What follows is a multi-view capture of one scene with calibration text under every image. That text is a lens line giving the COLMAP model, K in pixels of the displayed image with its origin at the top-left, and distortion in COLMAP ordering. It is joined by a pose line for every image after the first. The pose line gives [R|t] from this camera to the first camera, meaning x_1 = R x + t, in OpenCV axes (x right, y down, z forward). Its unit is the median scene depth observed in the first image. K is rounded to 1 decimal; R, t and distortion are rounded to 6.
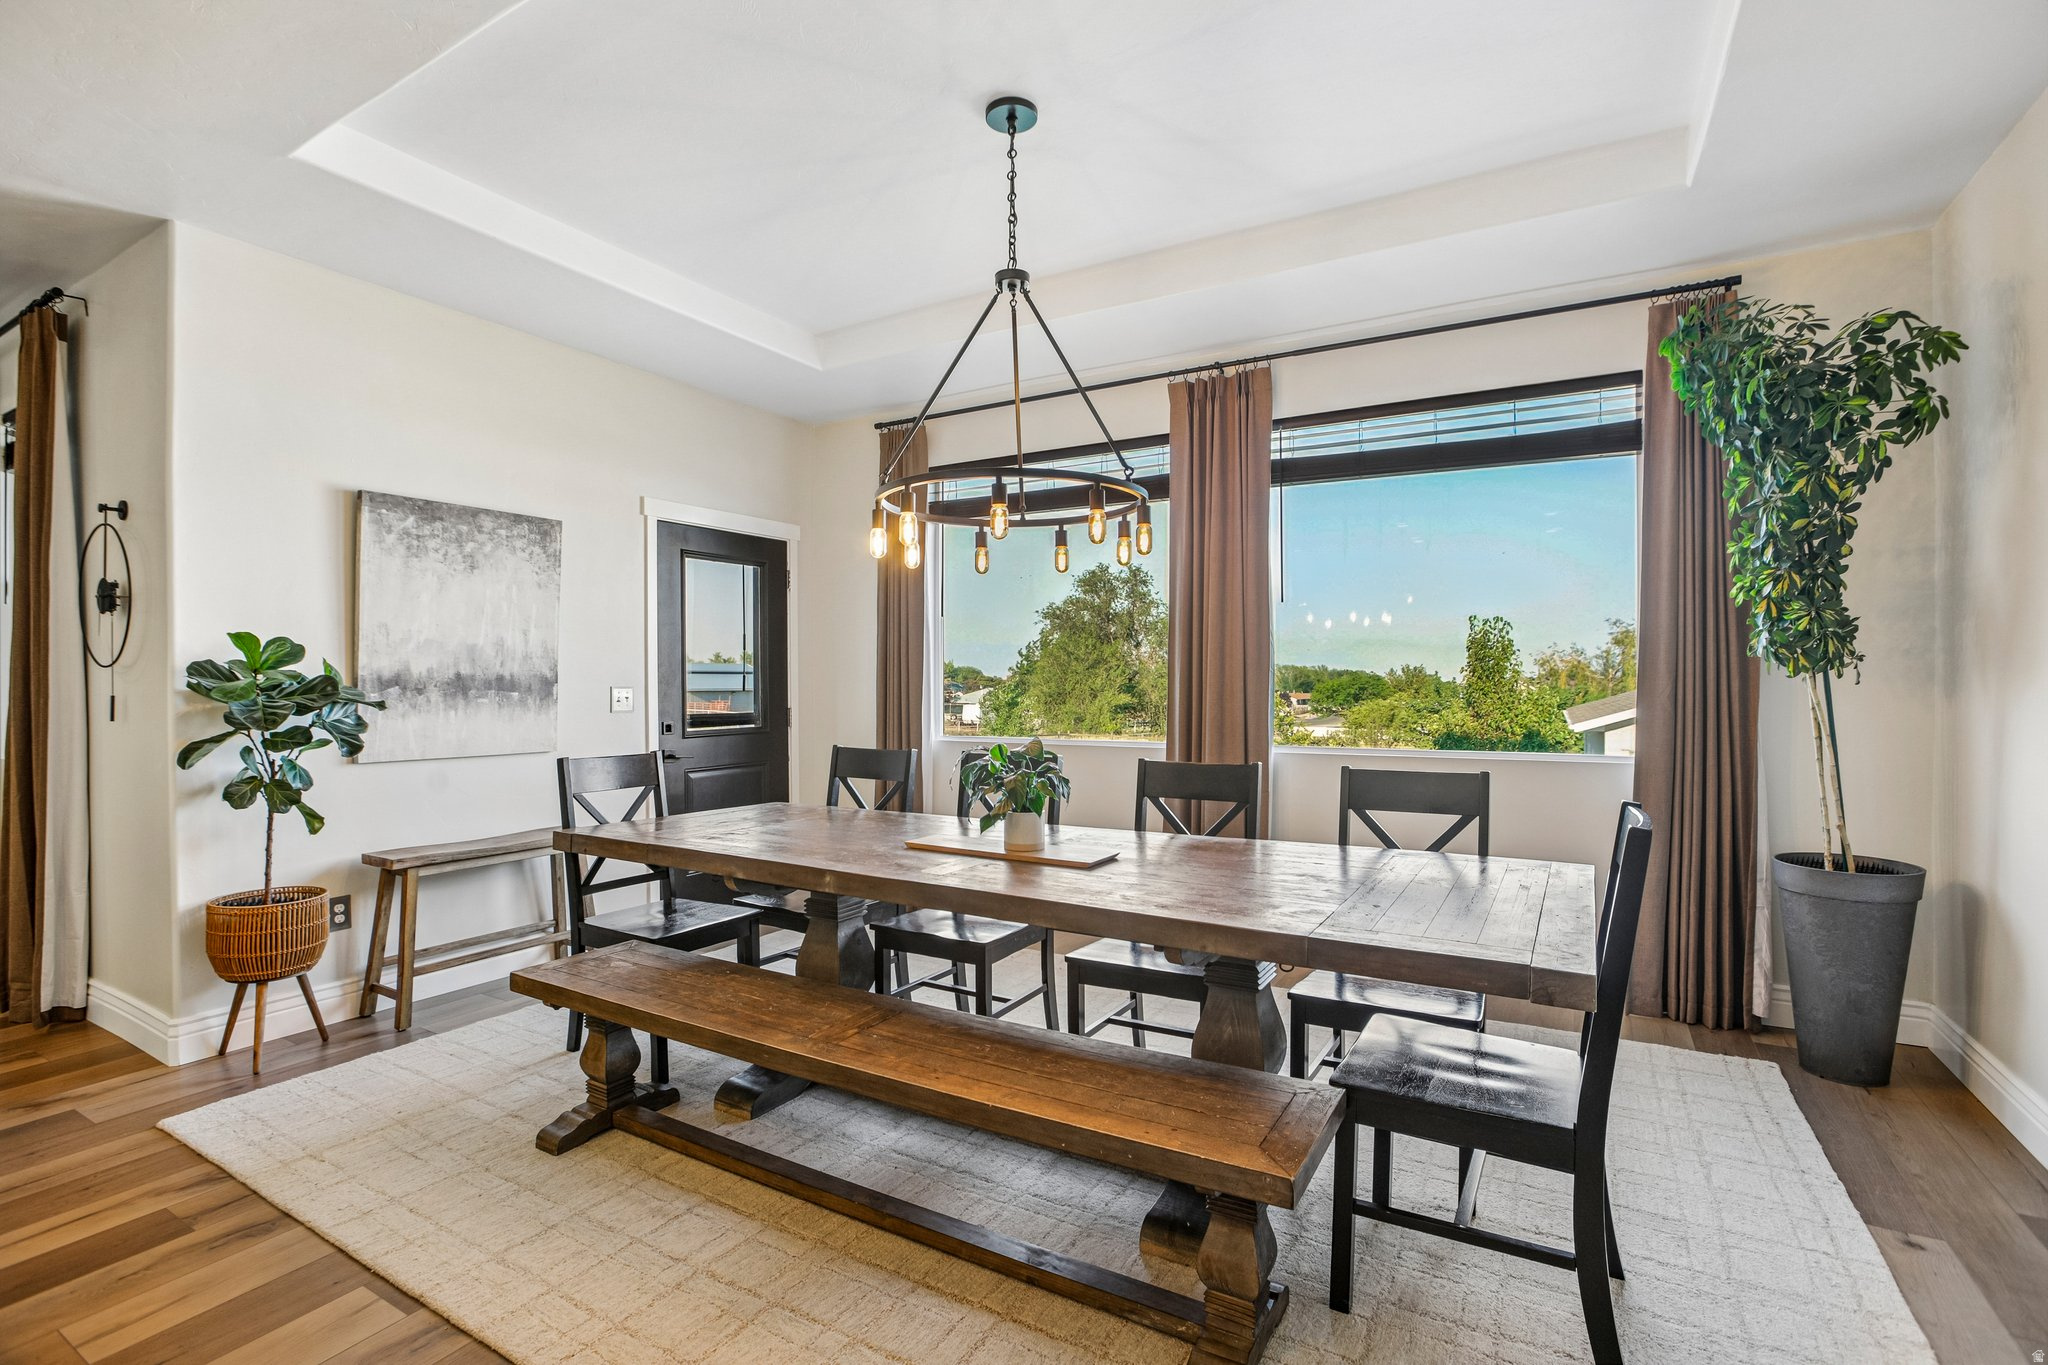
lens RADIAL K [[938.6, 0, 1024.7], [0, 938.6, 687.6], [0, 0, 1]] dist [-0.018942, 0.000992]
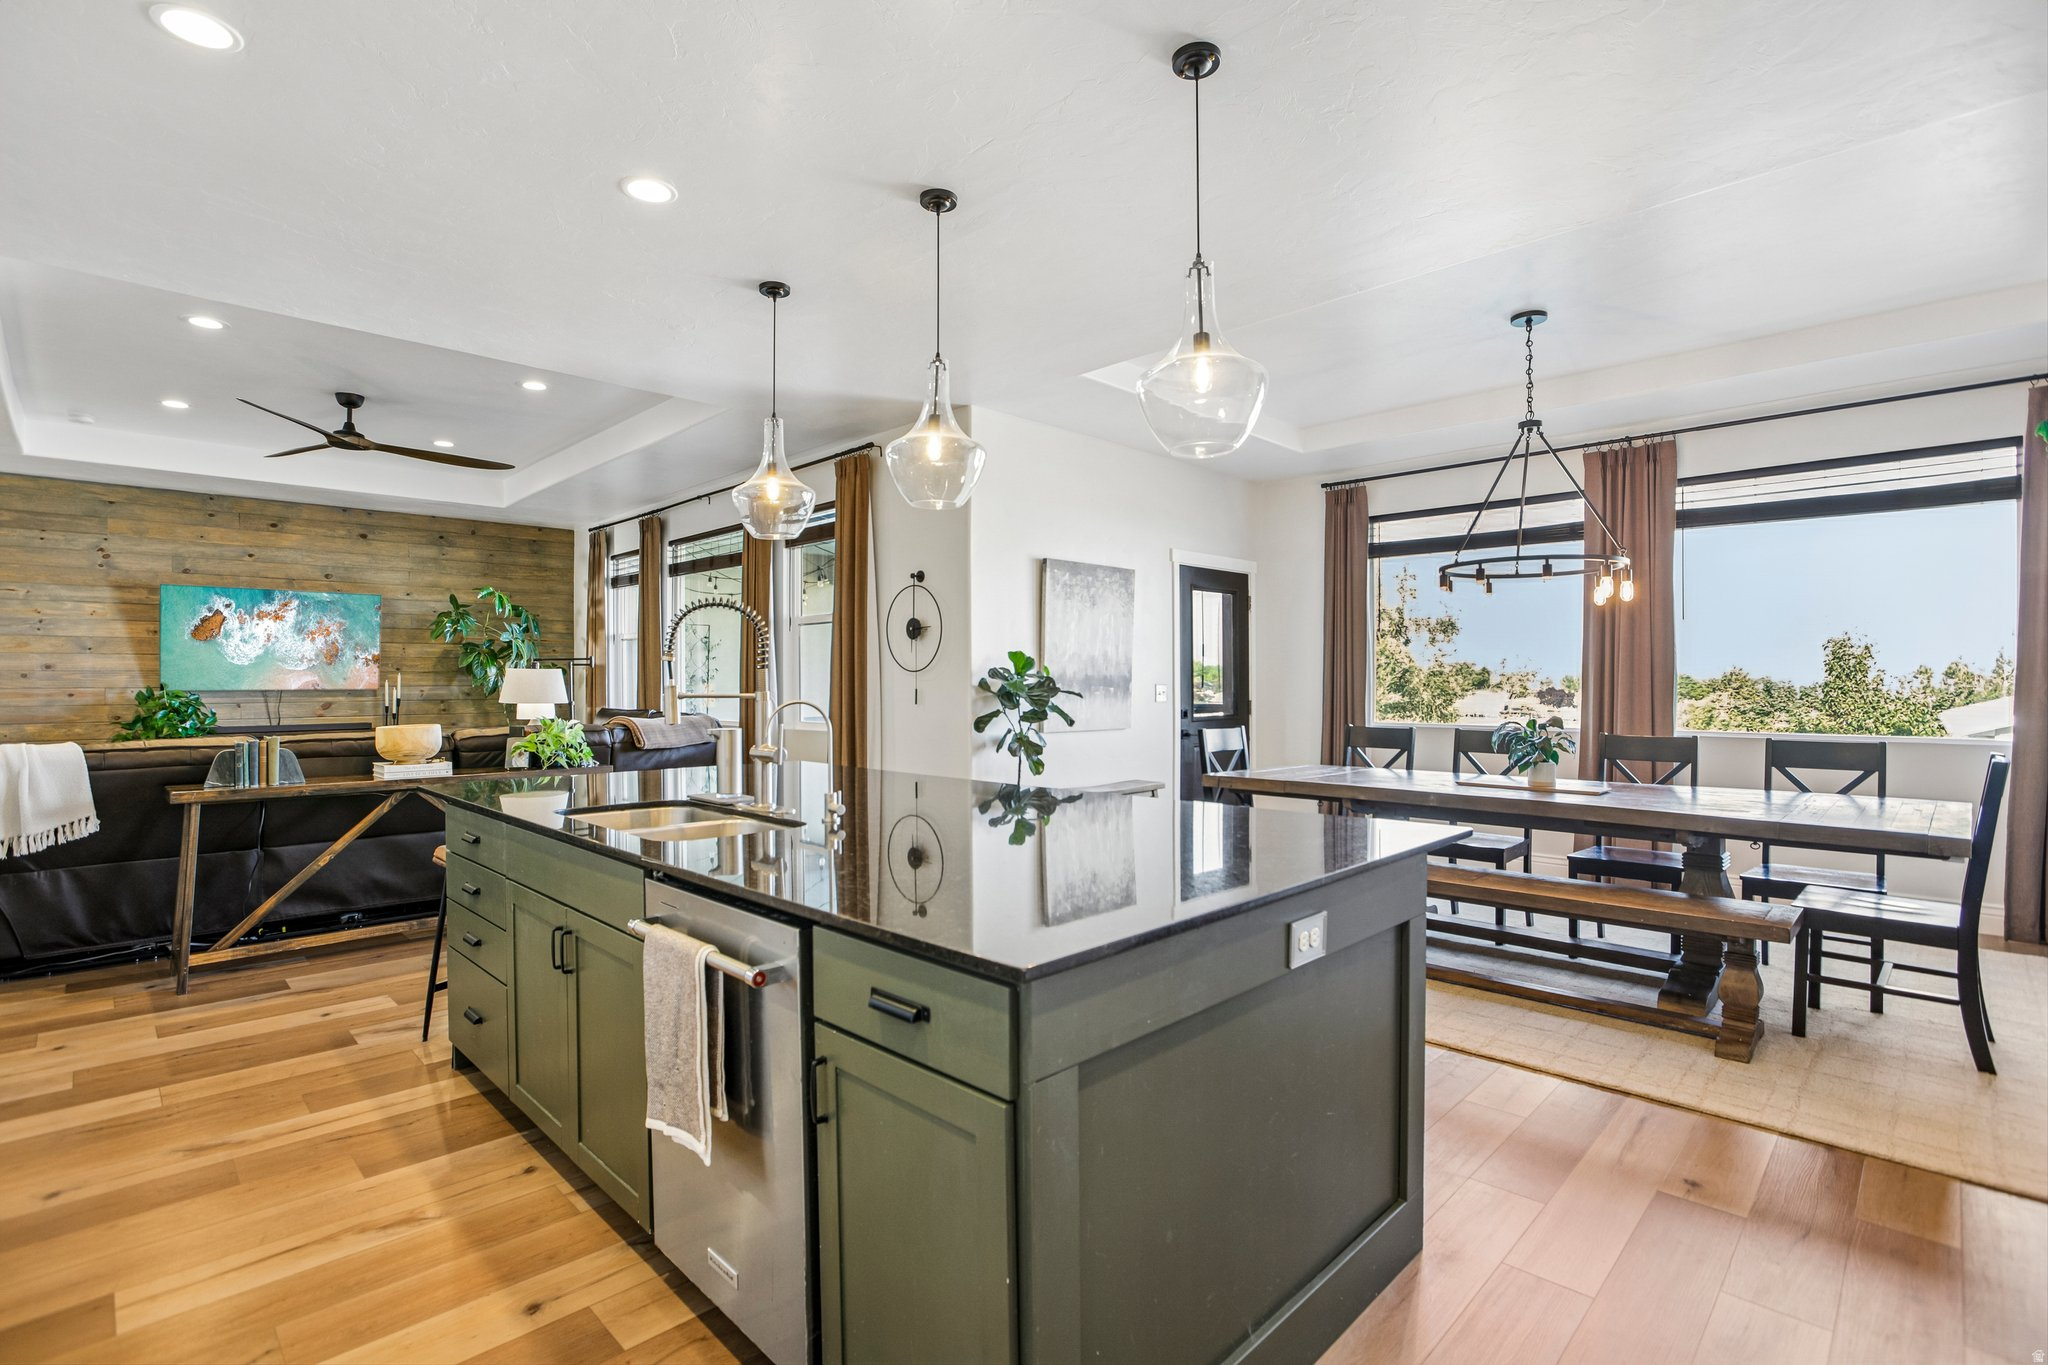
lens RADIAL K [[960.7, 0, 1024.0], [0, 960.7, 682.5], [0, 0, 1]] dist [-0.051790, 0.025469]
pose [[0.969686, 0.002161, -0.244344, -0.342233], [-0.002991, 0.999991, -0.003027, 0.002600], [0.244335, 0.003666, 0.969684, -0.568822]]
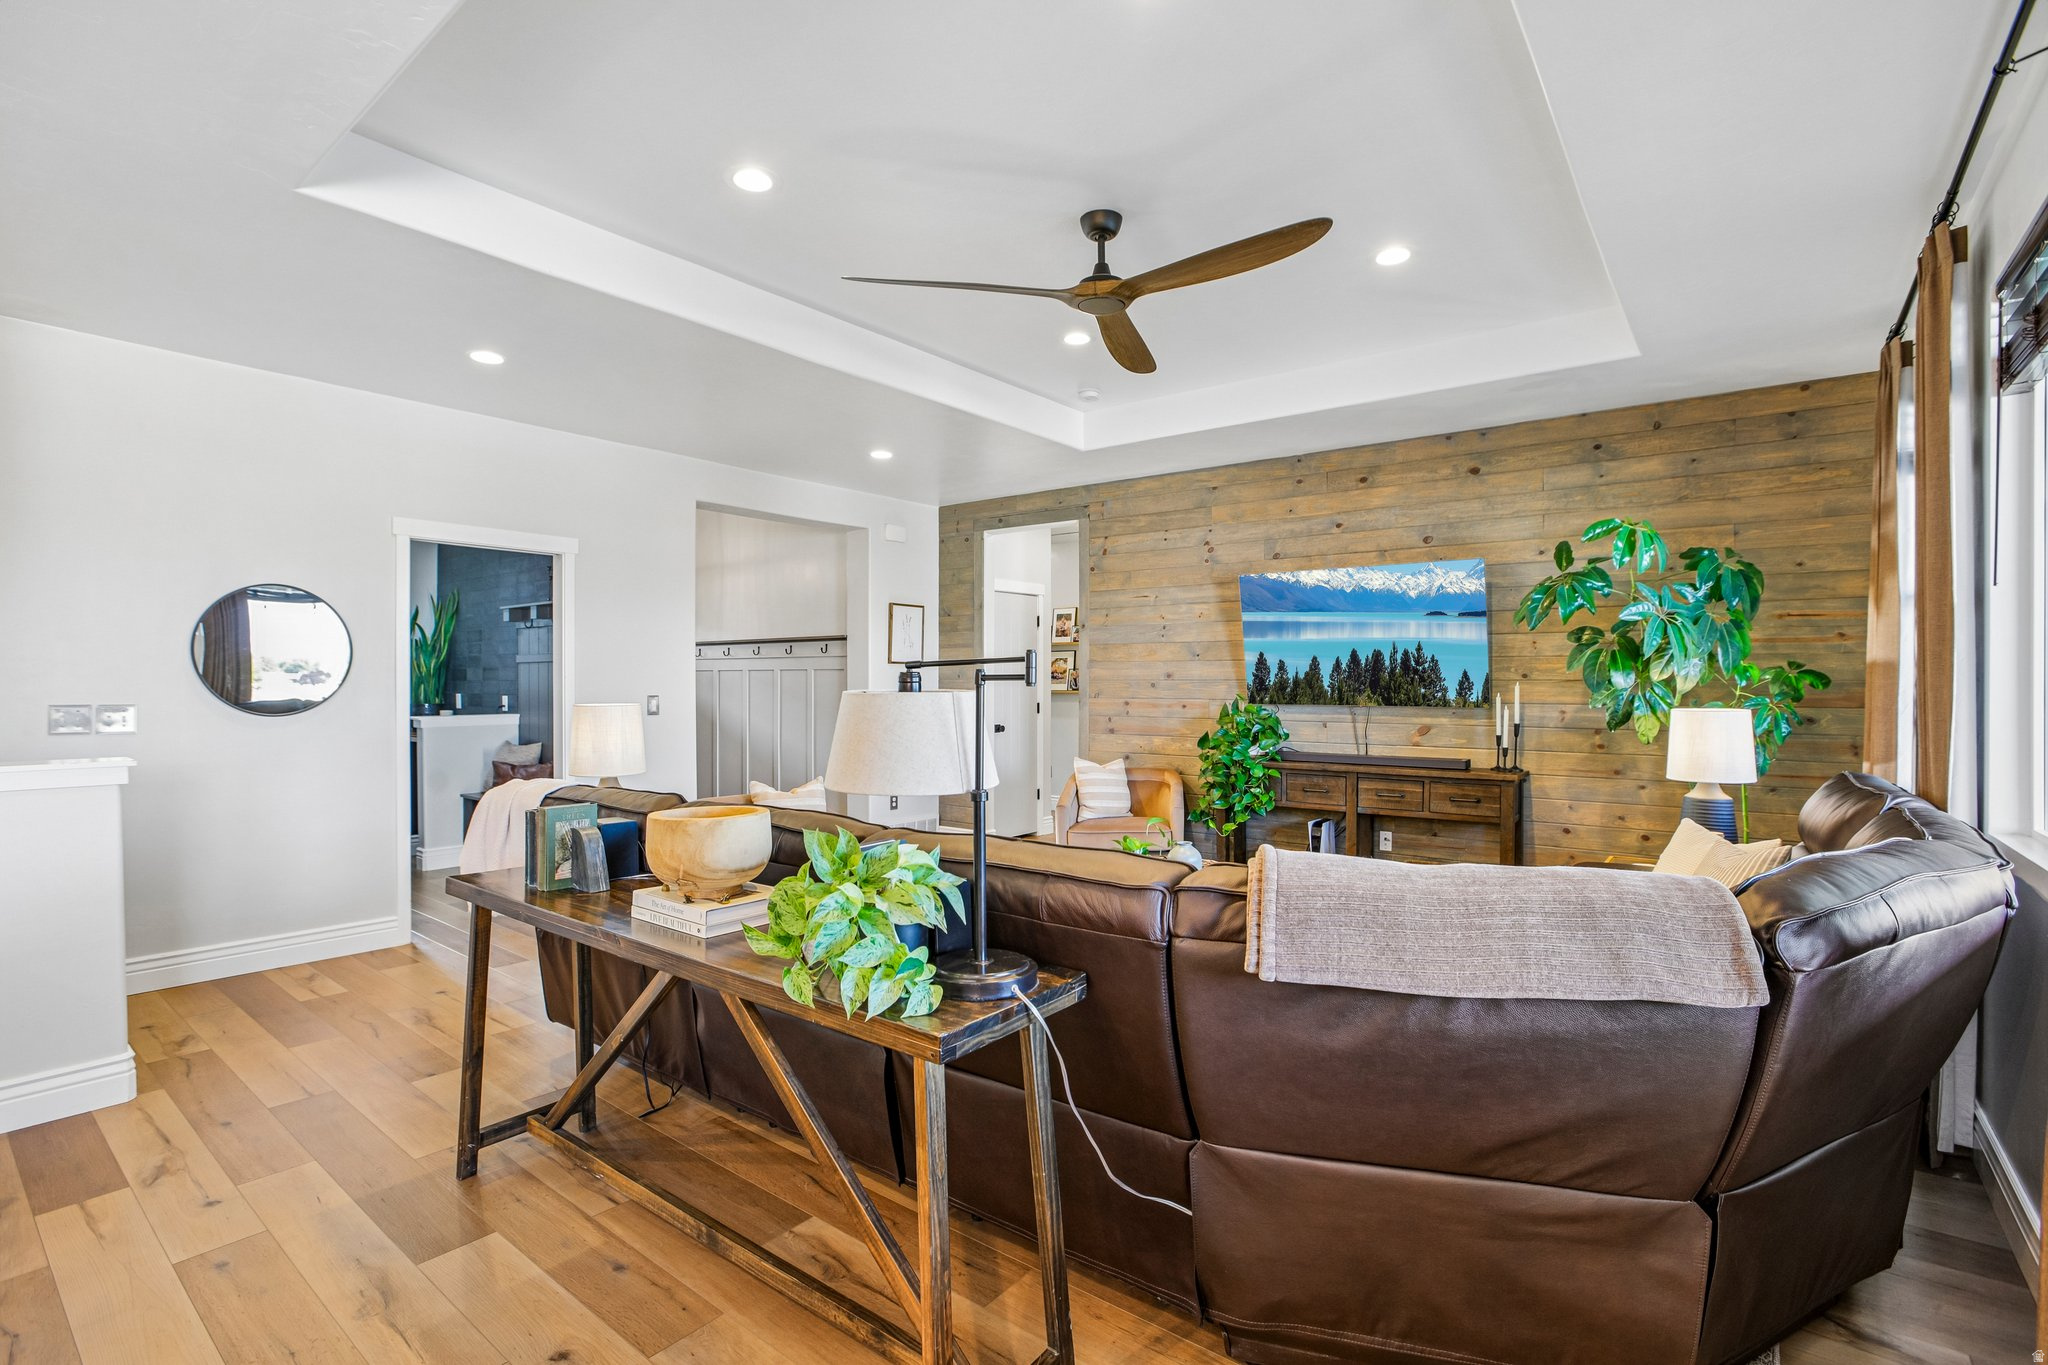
lens RADIAL K [[960.7, 0, 1024.0], [0, 960.7, 682.5], [0, 0, 1]] dist [-0.051790, 0.025469]
pose [[-0.135753, 0.006181, -0.990723, -0.842920], [-0.008820, 0.999933, 0.007447, -0.024856], [0.990703, 0.009750, -0.135690, 0.666305]]
